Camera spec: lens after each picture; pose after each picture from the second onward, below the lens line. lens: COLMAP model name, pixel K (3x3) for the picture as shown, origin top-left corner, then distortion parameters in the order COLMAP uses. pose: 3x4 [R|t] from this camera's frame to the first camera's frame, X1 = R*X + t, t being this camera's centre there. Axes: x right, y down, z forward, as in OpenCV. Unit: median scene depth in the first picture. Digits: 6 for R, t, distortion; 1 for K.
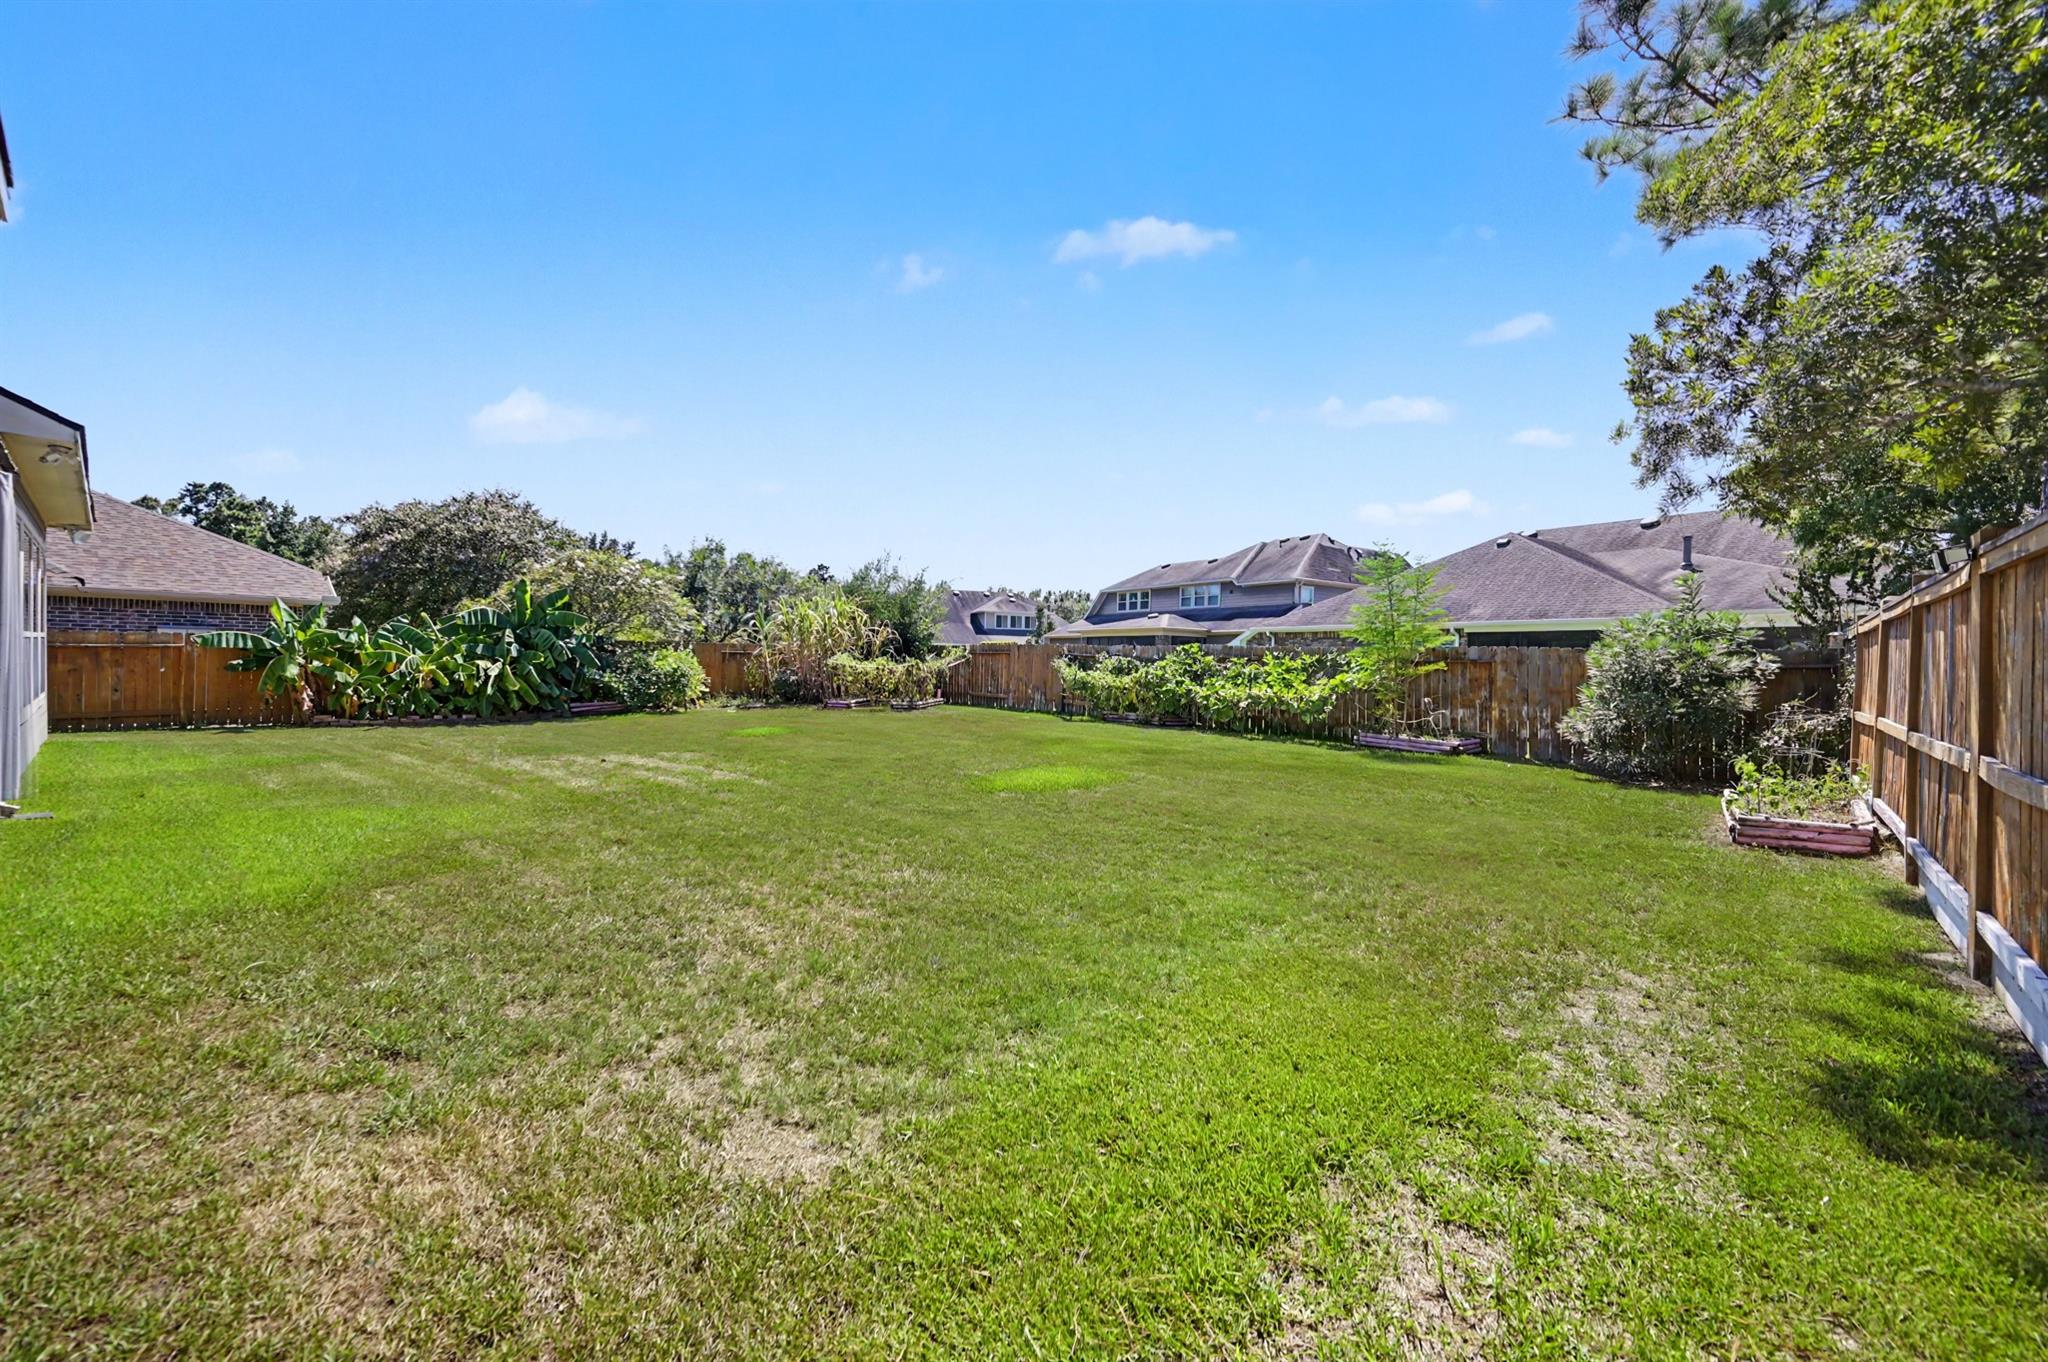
lens RADIAL K [[814.7, 0, 1017.9], [0, 814.7, 670.5], [0, 0, 1]] dist [-0.002340, 0.000371]
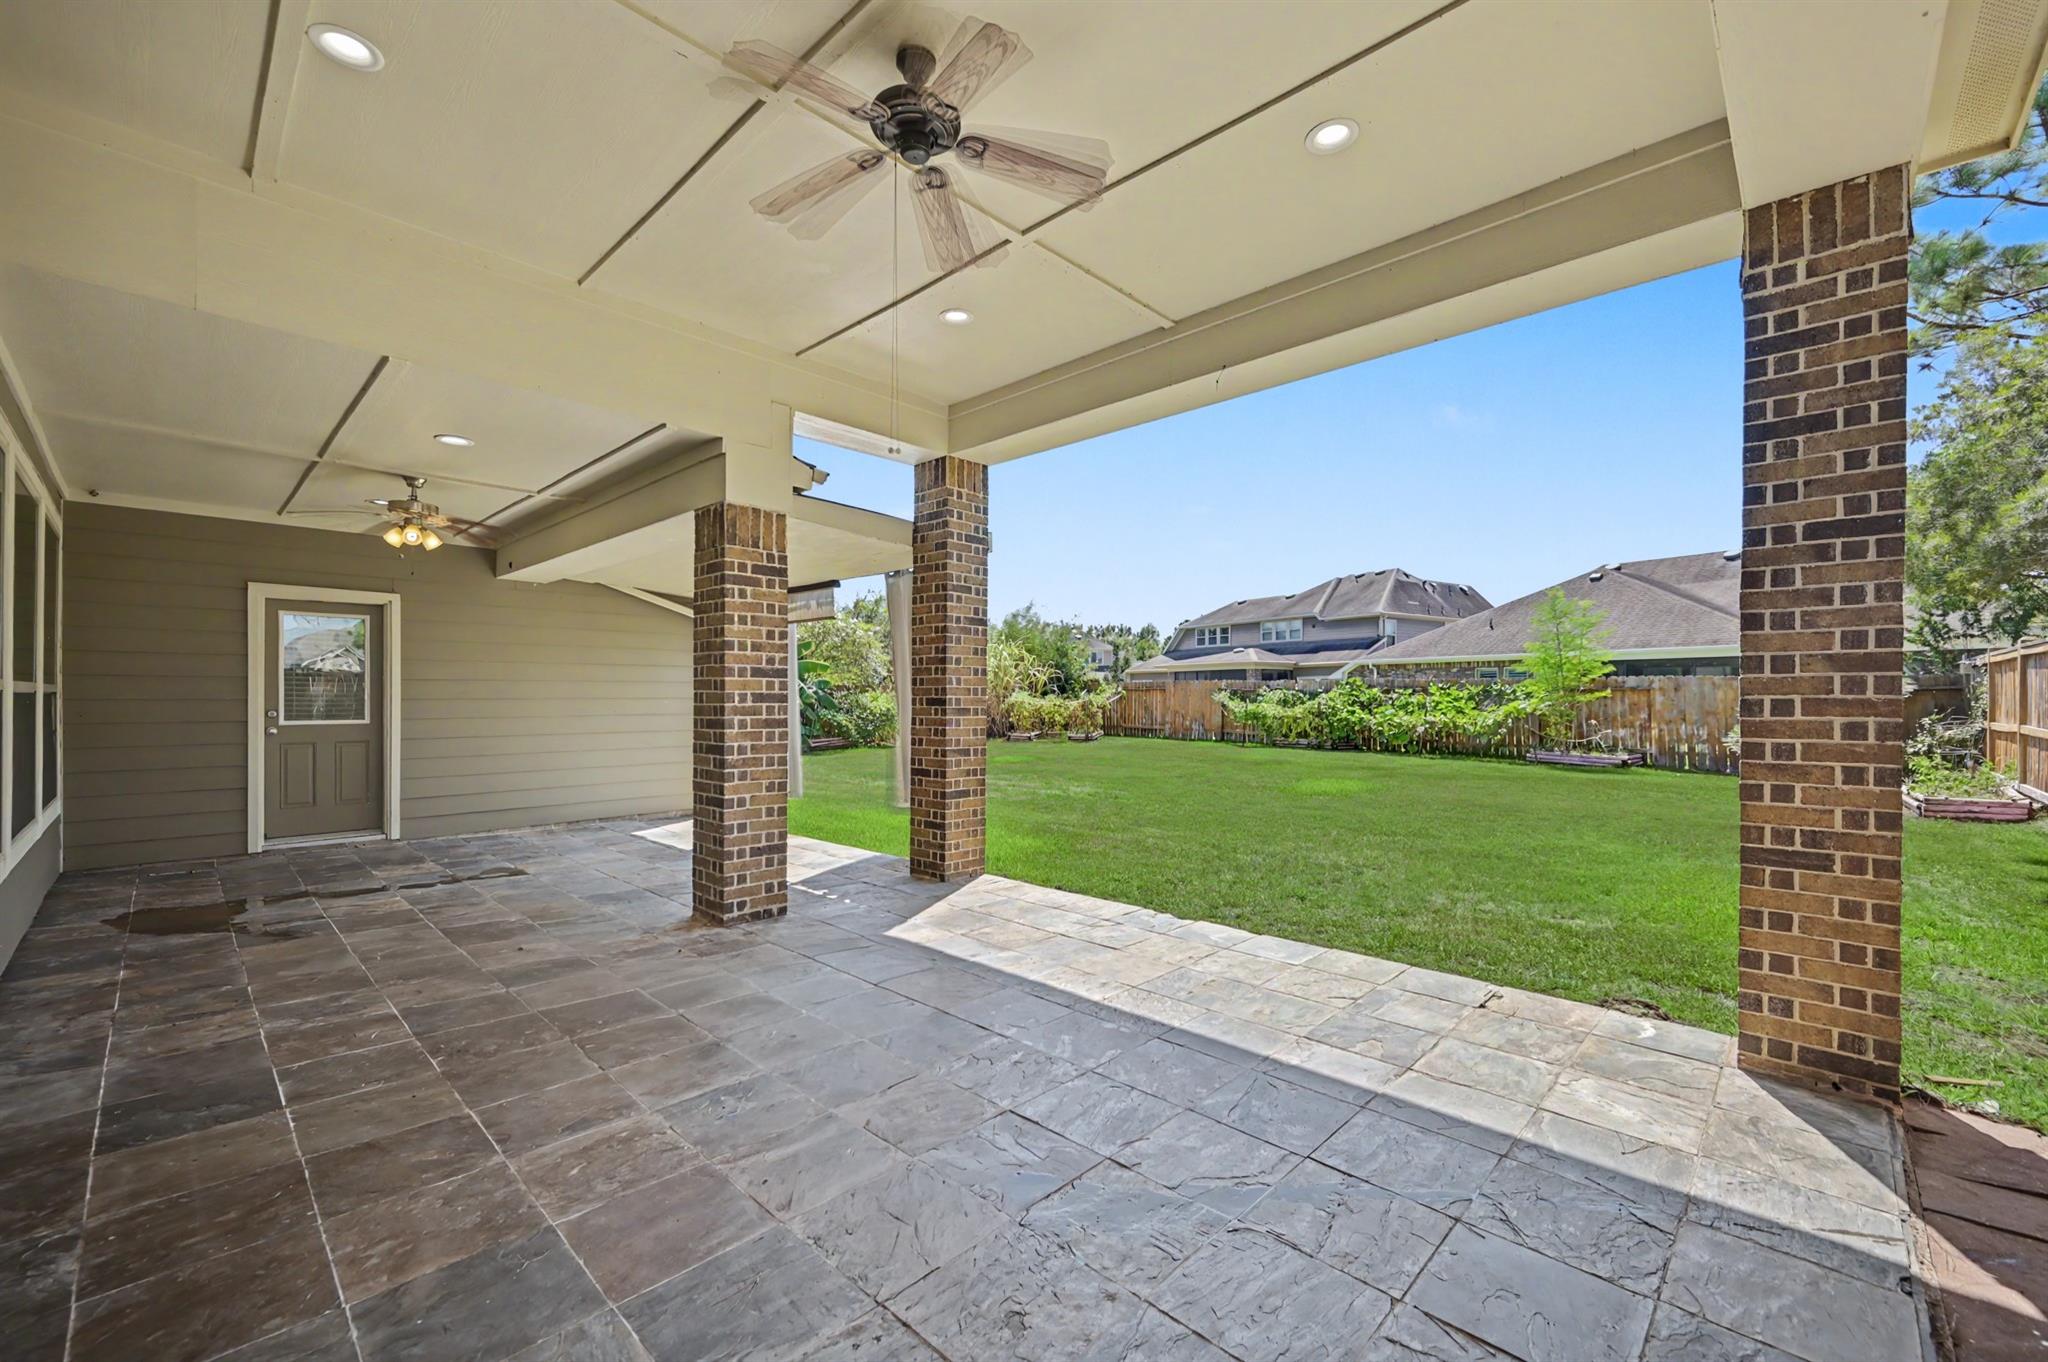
lens RADIAL K [[814.7, 0, 1031.1], [0, 814.7, 695.1], [0, 0, 1]] dist [-0.002340, 0.000371]
pose [[0.999598, -0.019170, -0.020874, -0.202514], [0.018909, 0.999741, -0.012625, -0.002570], [0.021110, 0.012225, 0.999702, -0.141202]]
